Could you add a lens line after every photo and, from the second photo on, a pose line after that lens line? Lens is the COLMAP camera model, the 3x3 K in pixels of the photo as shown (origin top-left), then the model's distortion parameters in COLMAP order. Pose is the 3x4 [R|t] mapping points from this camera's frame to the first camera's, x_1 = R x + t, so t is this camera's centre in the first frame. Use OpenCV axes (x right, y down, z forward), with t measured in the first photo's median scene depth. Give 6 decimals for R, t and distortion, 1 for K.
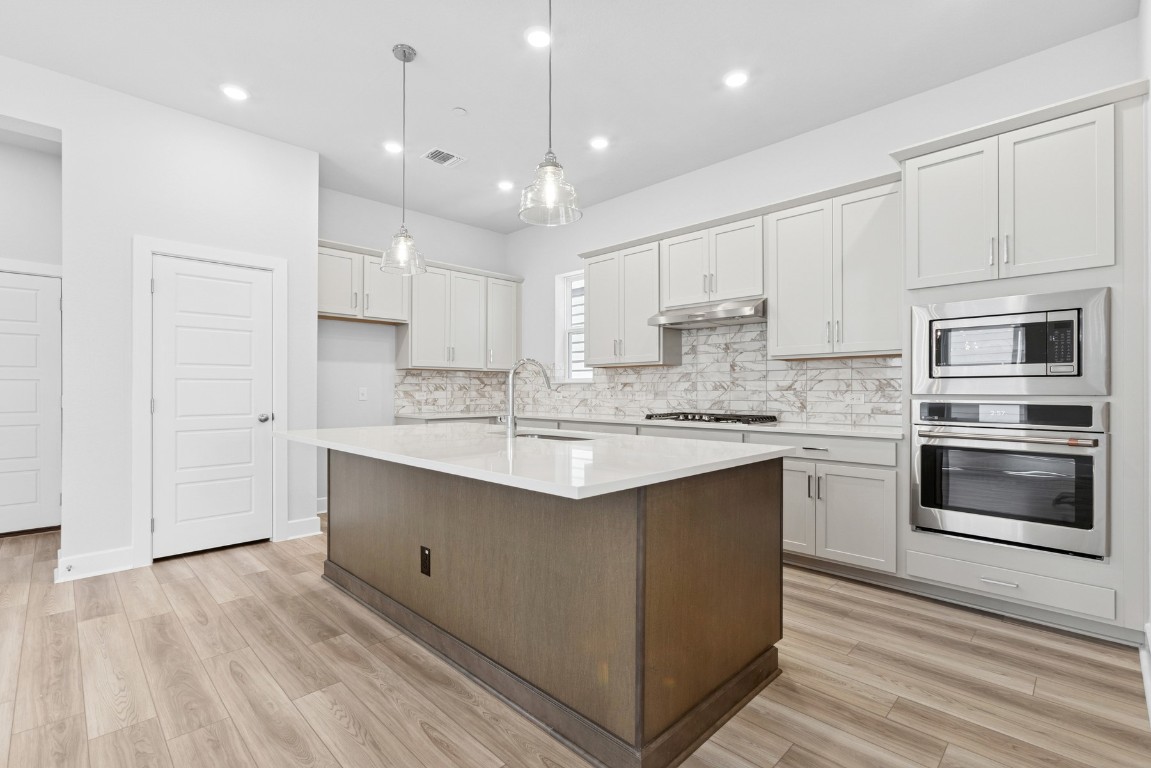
lens RADIAL K [[516.9, 0, 573.7], [0, 516.9, 388.1], [0, 0, 1]] dist [0.002708, 0.000306]
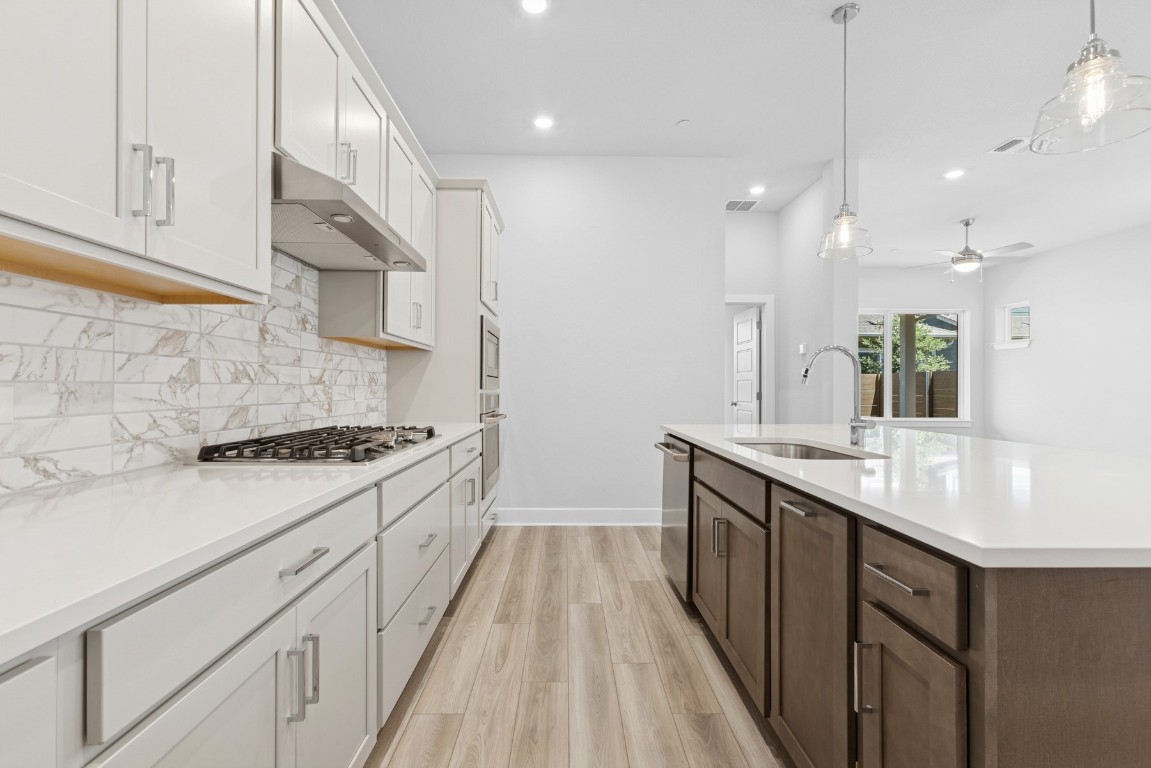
lens RADIAL K [[516.9, 0, 572.6], [0, 516.9, 386.4], [0, 0, 1]] dist [0.002708, 0.000306]
pose [[-0.713908, -0.000836, 0.700239, -0.218896], [-0.008723, 0.999932, -0.007699, 0.008377], [-0.700185, -0.011605, -0.713867, 1.125275]]
